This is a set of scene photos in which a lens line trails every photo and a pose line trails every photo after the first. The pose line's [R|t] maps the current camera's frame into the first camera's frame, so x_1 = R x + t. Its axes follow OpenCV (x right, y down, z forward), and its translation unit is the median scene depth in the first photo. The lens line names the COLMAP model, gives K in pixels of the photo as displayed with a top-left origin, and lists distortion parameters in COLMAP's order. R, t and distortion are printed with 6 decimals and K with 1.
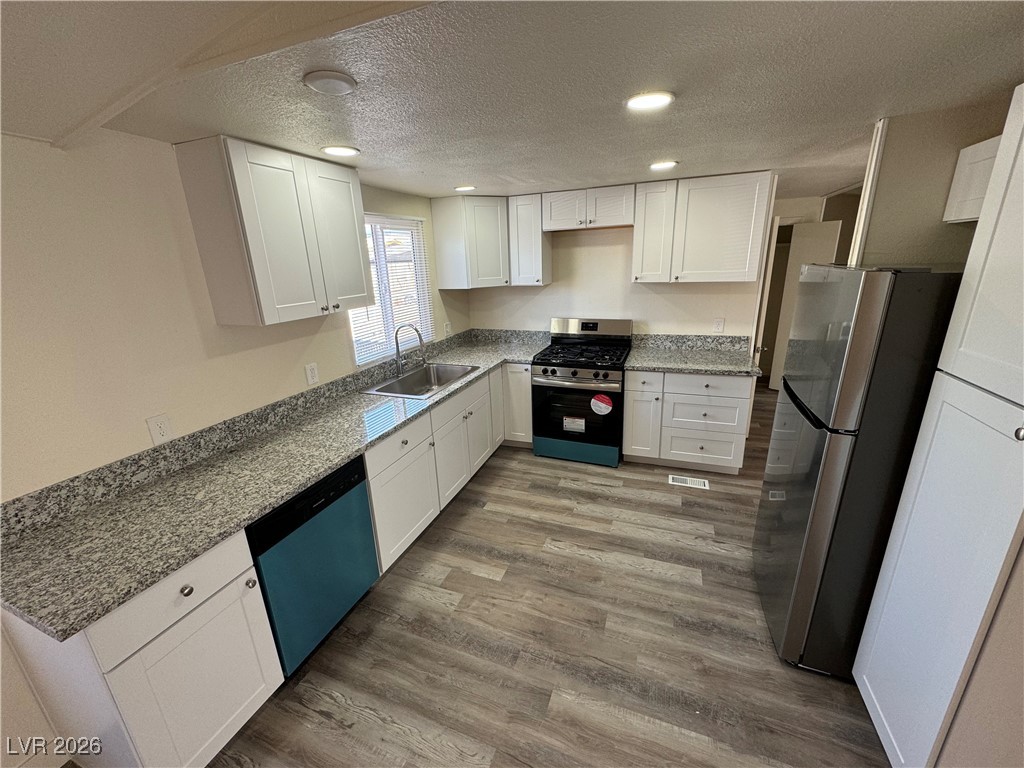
lens RADIAL K [[407.1, 0, 512.0], [0, 407.1, 381.2], [0, 0, 1]] dist [-0.001547, 0.000061]
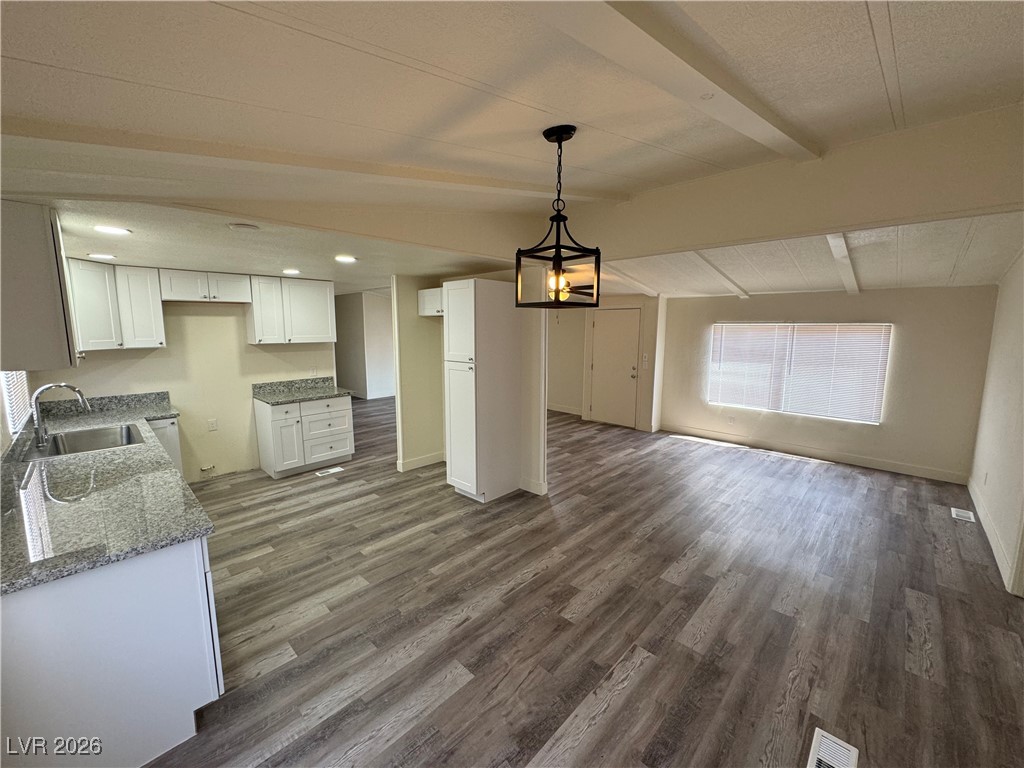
lens RADIAL K [[407.1, 0, 512.0], [0, 407.1, 381.2], [0, 0, 1]] dist [-0.001547, 0.000061]
pose [[0.381041, -0.084808, 0.920660, -0.664453], [0.255209, 0.966744, -0.016572, 0.122357], [-0.888637, 0.241275, 0.390013, -0.263272]]
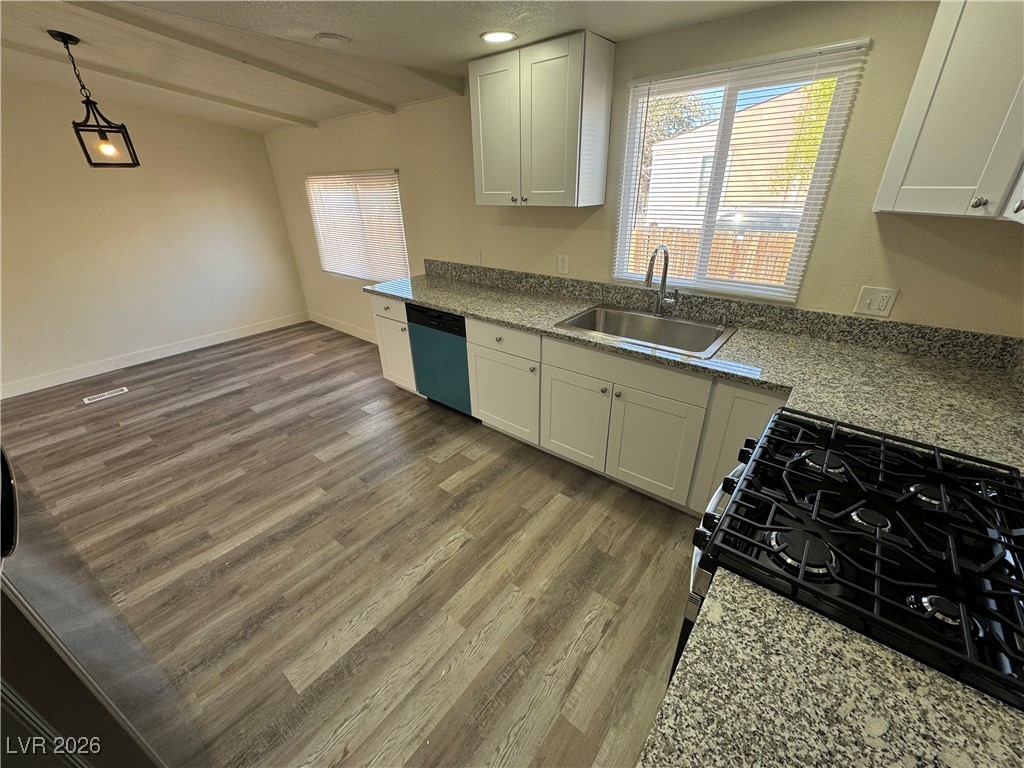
lens RADIAL K [[407.1, 0, 512.0], [0, 407.1, 381.2], [0, 0, 1]] dist [-0.001547, 0.000061]
pose [[-0.304834, 0.456585, -0.835827, 0.483030], [-0.243587, 0.811031, 0.531878, -0.243818], [0.920729, 0.365731, -0.136012, 0.875636]]
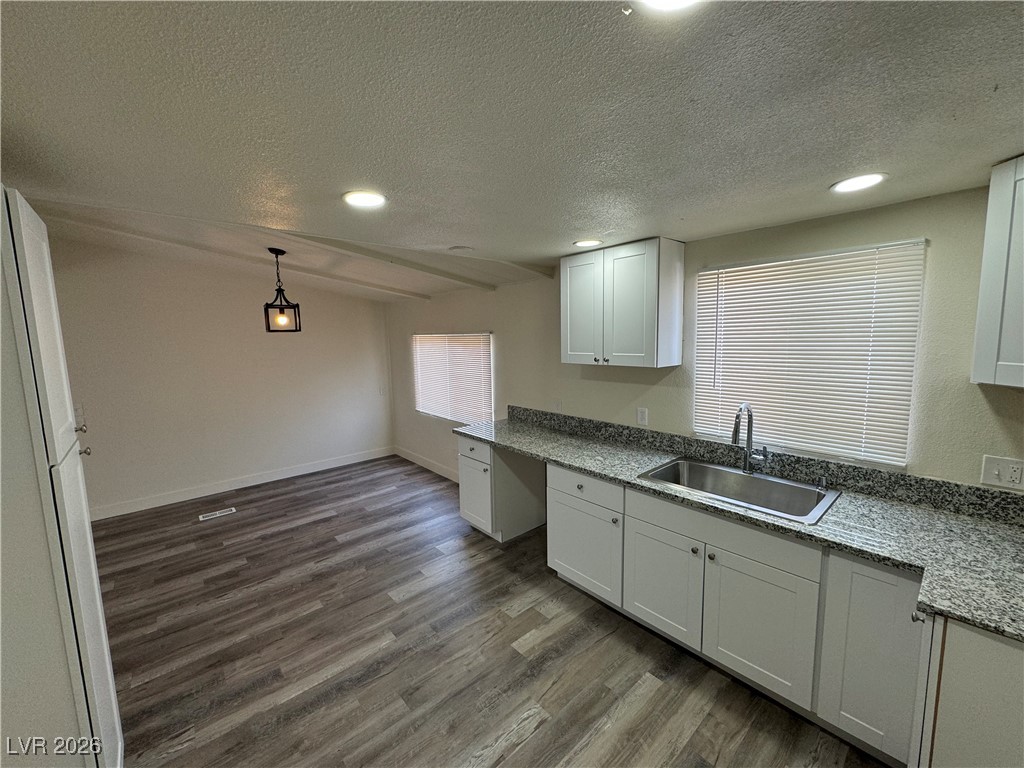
lens RADIAL K [[407.1, 0, 512.0], [0, 407.1, 381.2], [0, 0, 1]] dist [-0.001547, 0.000061]
pose [[-0.457896, 0.146602, -0.876834, 0.527904], [-0.221057, 0.936555, 0.272026, -0.266621], [0.861083, 0.318390, -0.396438, 0.851836]]
